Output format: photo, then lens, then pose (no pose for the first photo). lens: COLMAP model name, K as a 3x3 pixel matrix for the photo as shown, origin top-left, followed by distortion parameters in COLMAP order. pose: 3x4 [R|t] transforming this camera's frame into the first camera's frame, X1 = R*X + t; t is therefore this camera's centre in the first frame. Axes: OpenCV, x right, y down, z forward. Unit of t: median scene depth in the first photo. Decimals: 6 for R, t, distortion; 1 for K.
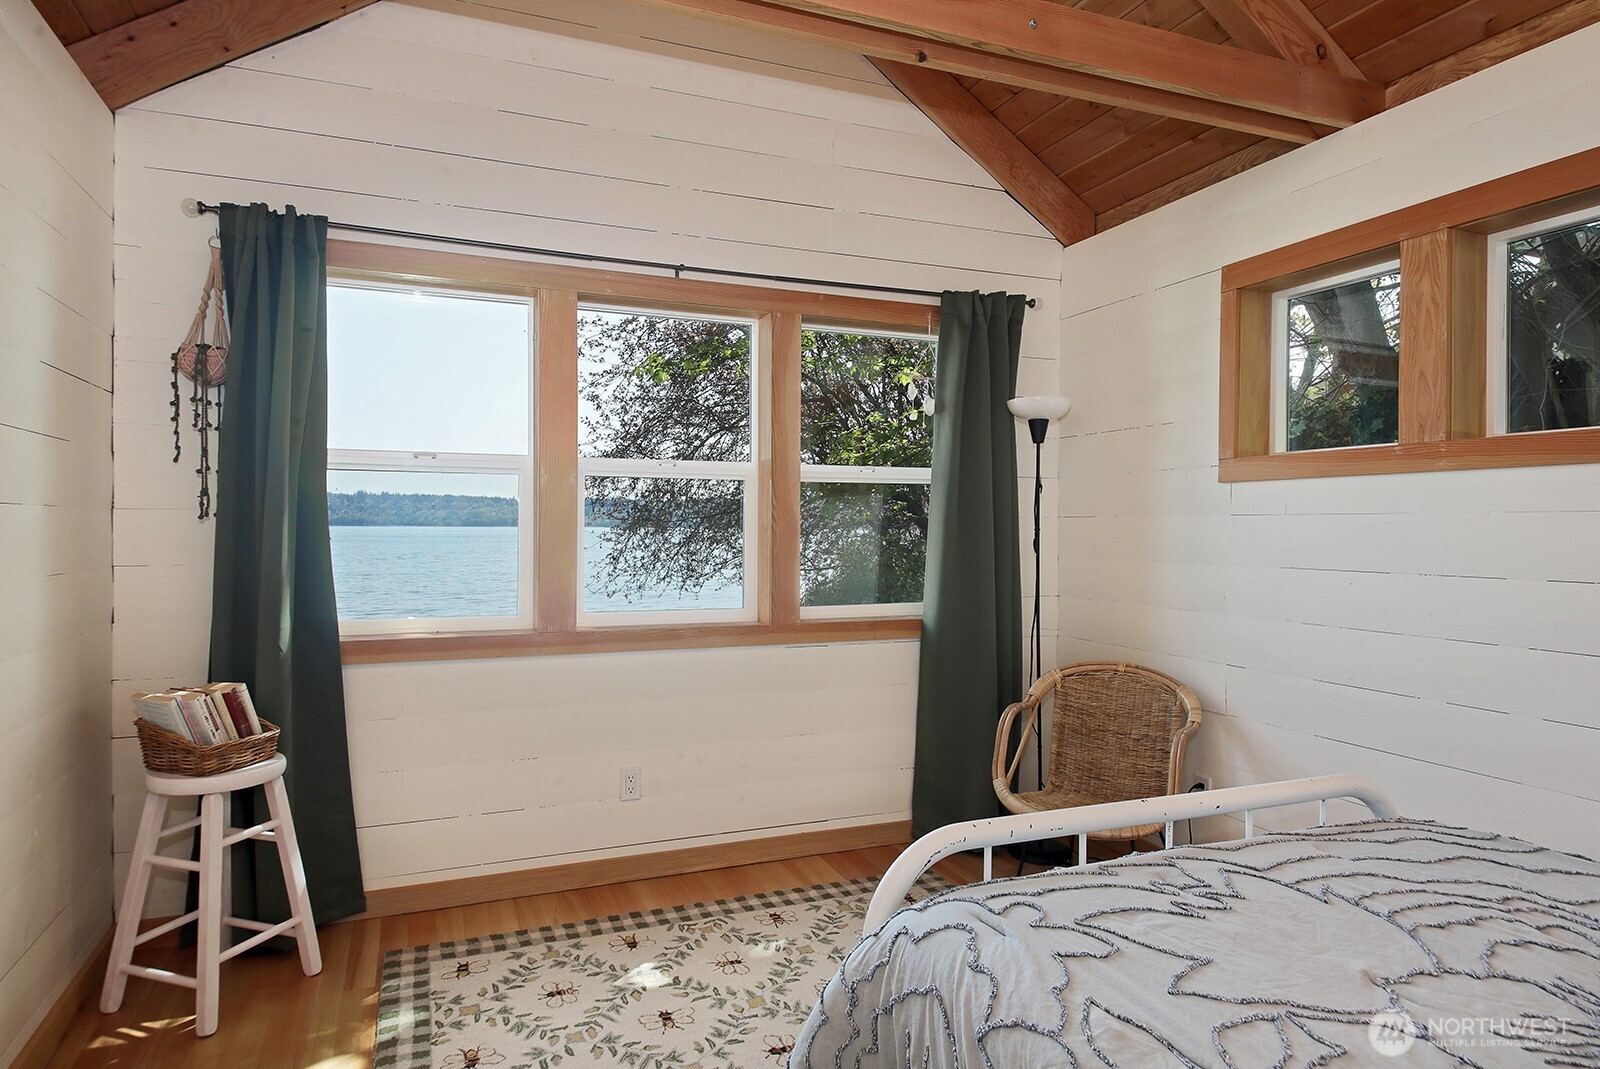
lens RADIAL K [[906.8, 0, 798.8], [0, 906.8, 533.7], [0, 0, 1]] dist [0.042947, -0.000944]
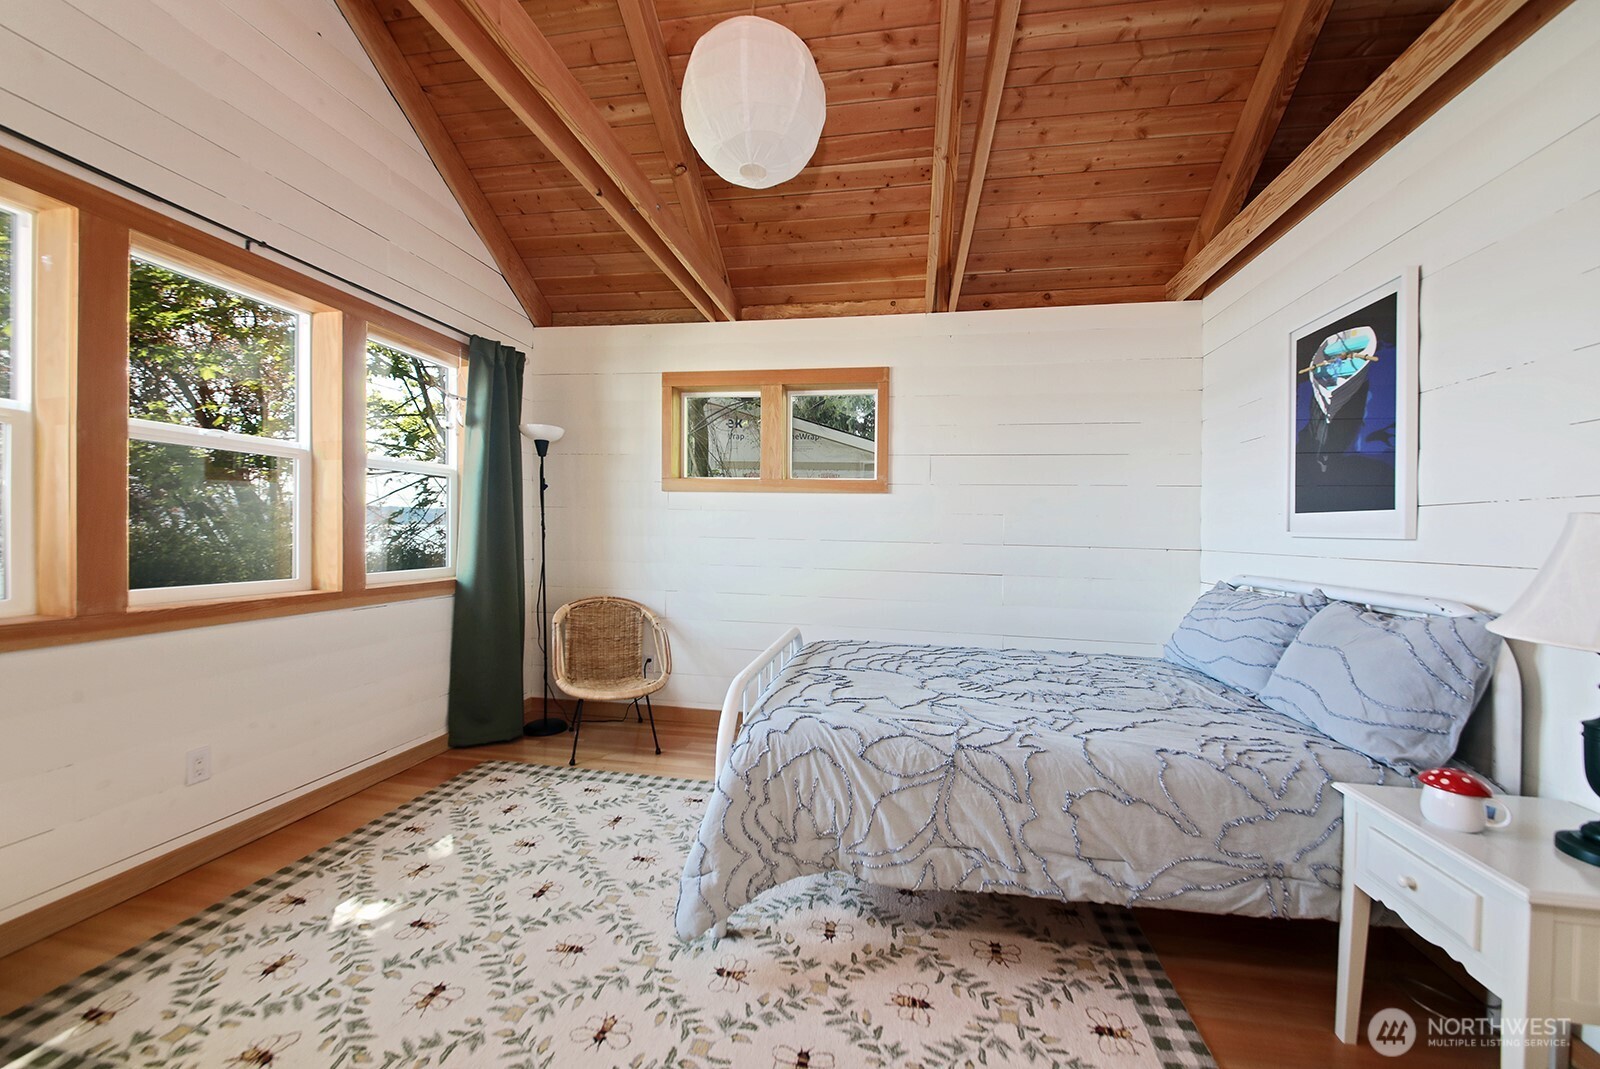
lens RADIAL K [[571.0, 0, 803.4], [0, 571.0, 537.3], [0, 0, 1]] dist [-0.022420, -0.000194]
pose [[0.544312, 0.001152, 0.838882, -0.350298], [-0.011801, 0.999911, 0.006285, 0.027126], [-0.838800, -0.013321, 0.544277, 0.171471]]
